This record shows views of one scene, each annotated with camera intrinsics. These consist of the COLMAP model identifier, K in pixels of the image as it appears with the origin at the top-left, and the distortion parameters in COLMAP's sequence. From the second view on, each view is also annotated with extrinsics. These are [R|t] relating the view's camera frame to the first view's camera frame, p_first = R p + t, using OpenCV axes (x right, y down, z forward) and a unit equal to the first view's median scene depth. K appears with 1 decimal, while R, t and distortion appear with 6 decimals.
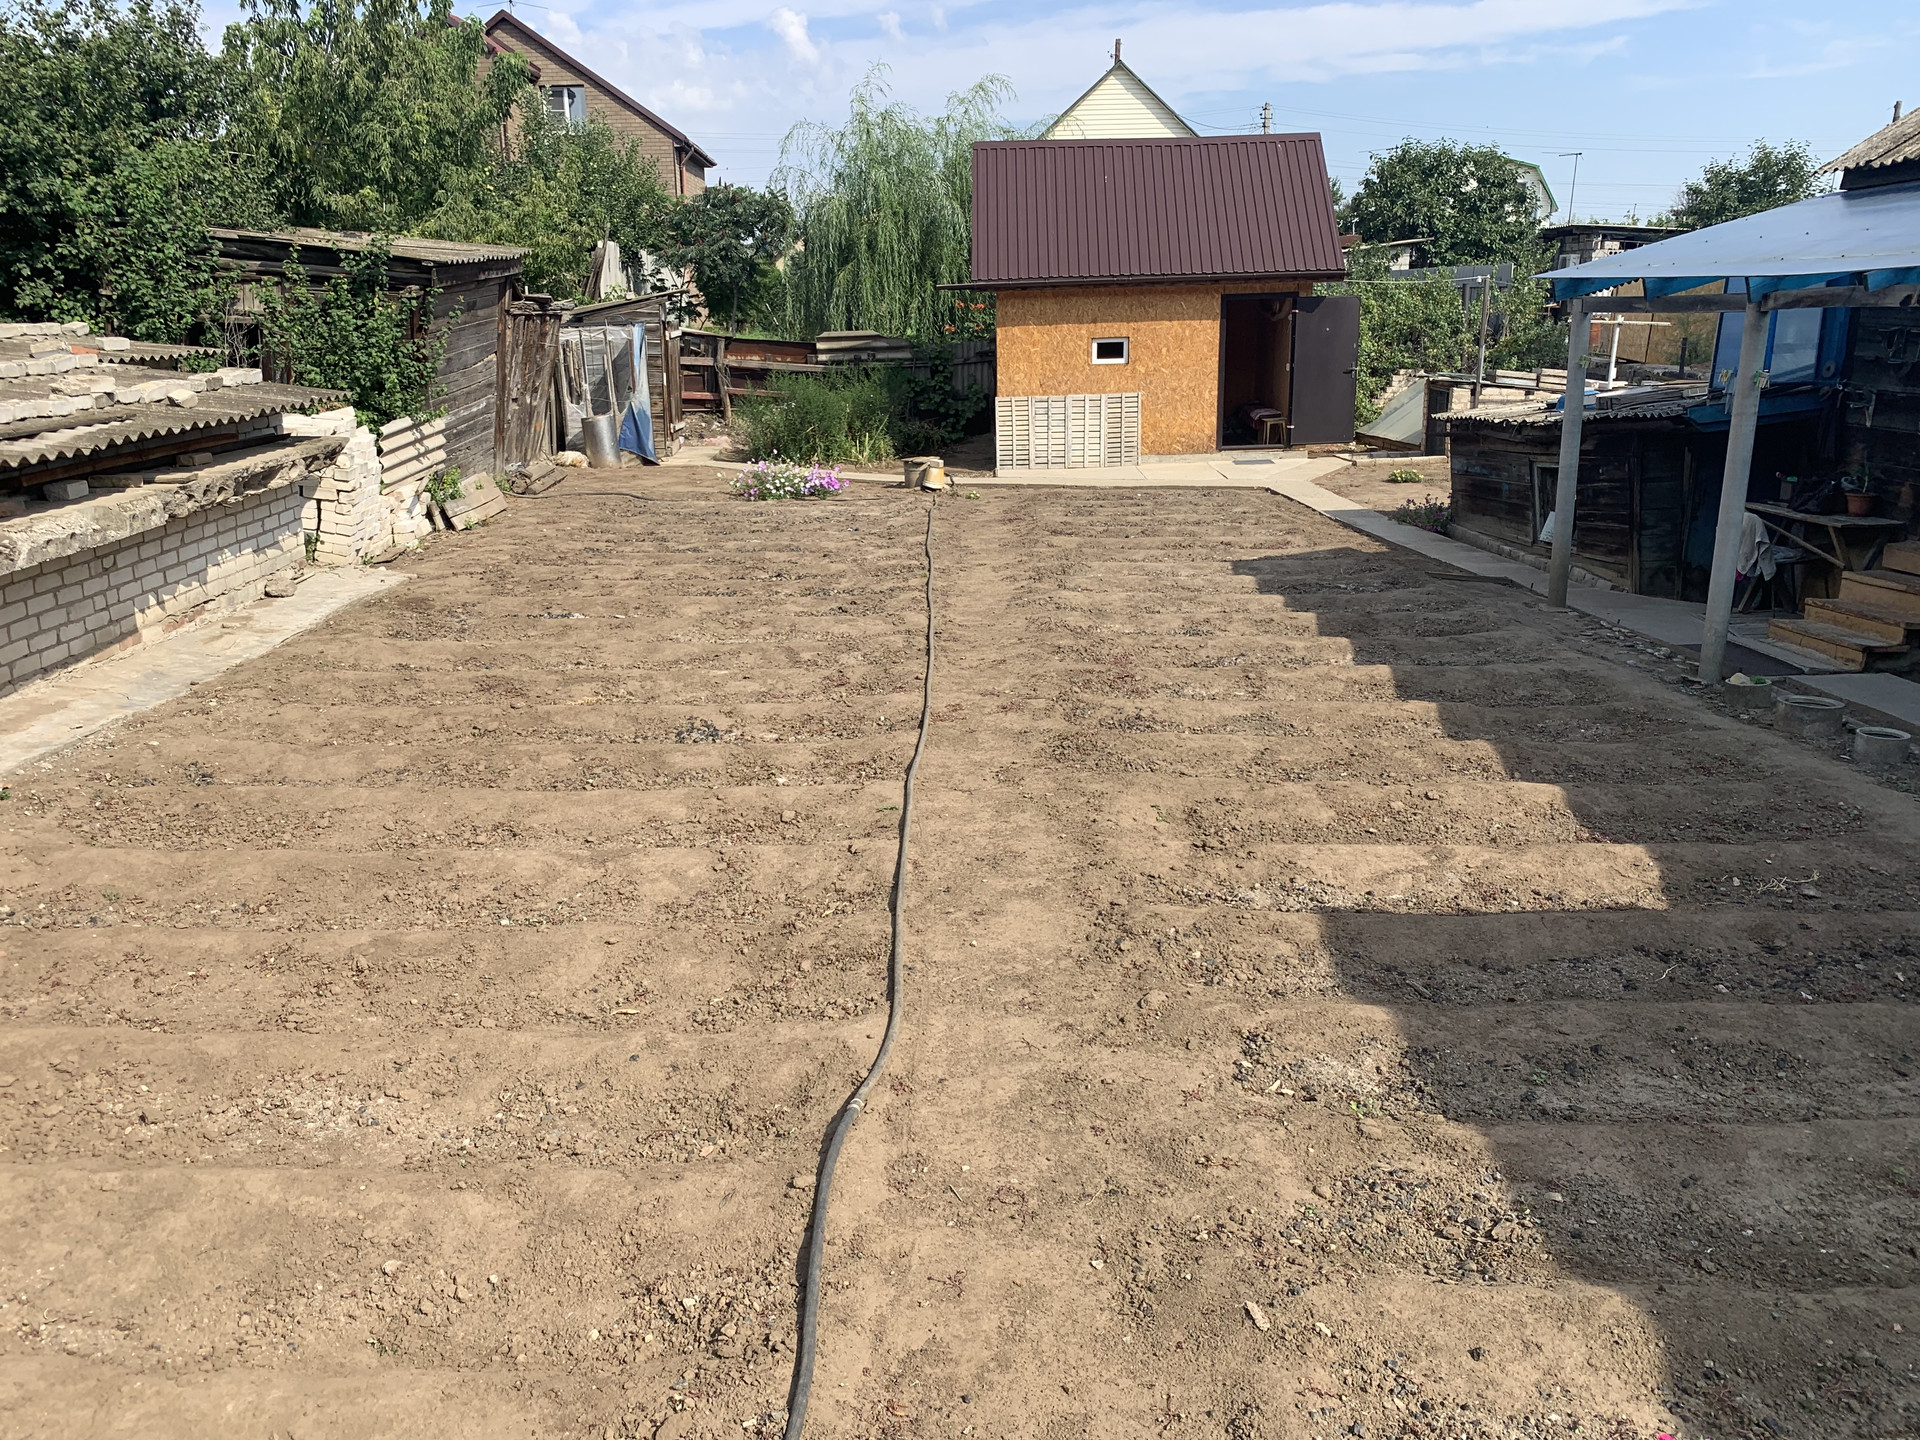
lens RADIAL K [[1464.8, 0, 960.0], [0, 1464.8, 720.0], [0, 0, 1]] dist [0.074754, -0.092800]
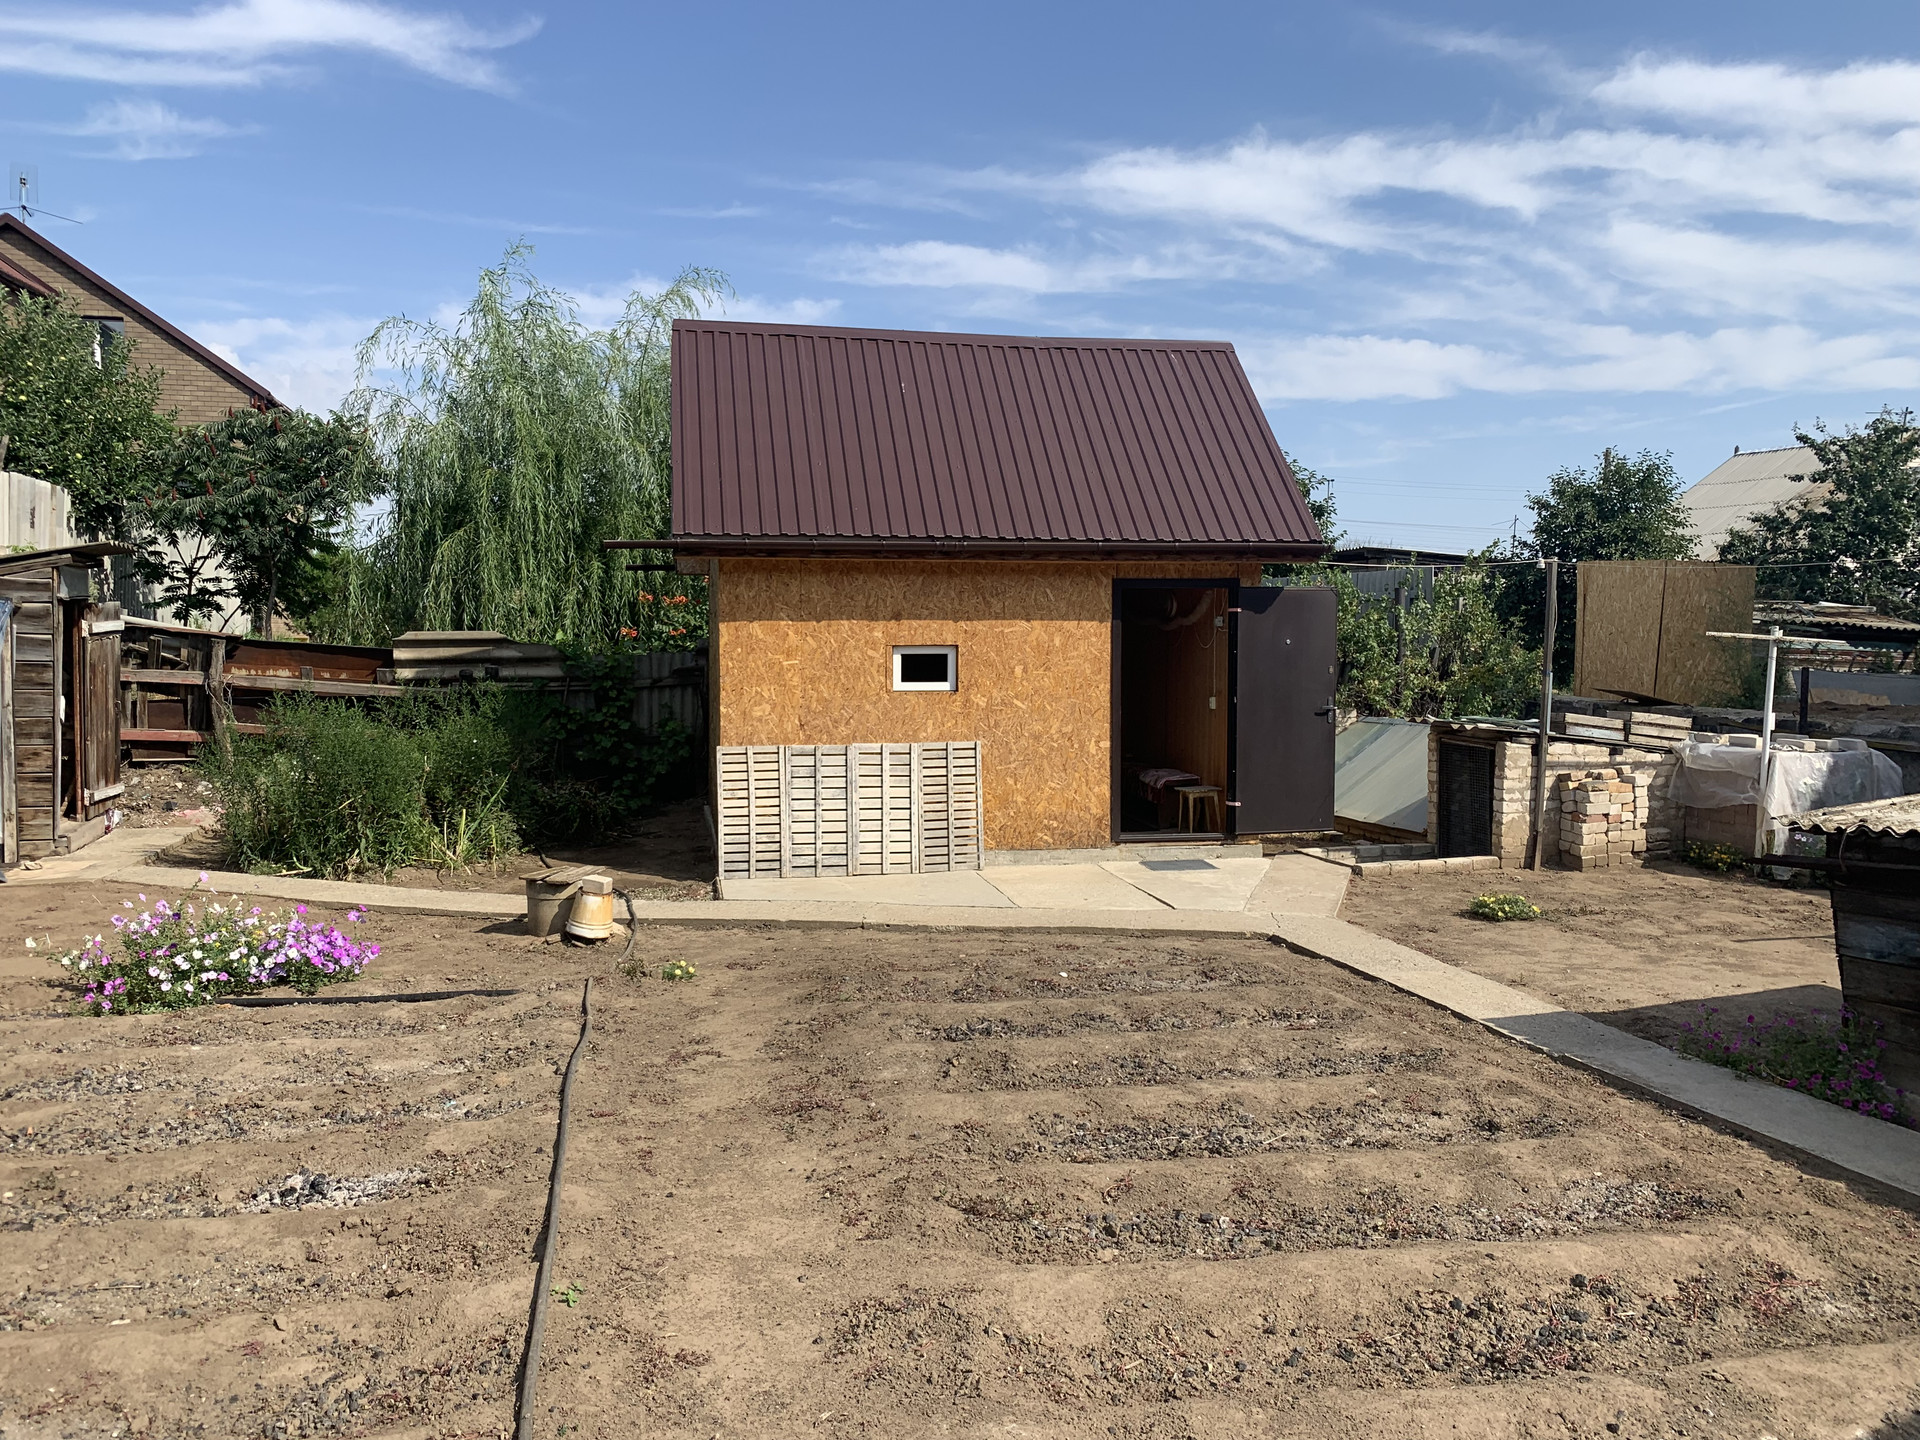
lens RADIAL K [[1514.5, 0, 960.0], [0, 1514.5, 720.0], [0, 0, 1]] dist [0.155127, -0.326568]
pose [[0.978495, 0.010724, 0.205991, -0.003228], [0.034502, 0.976070, -0.214702, -0.111436], [-0.203364, 0.217192, 0.954710, 0.468005]]
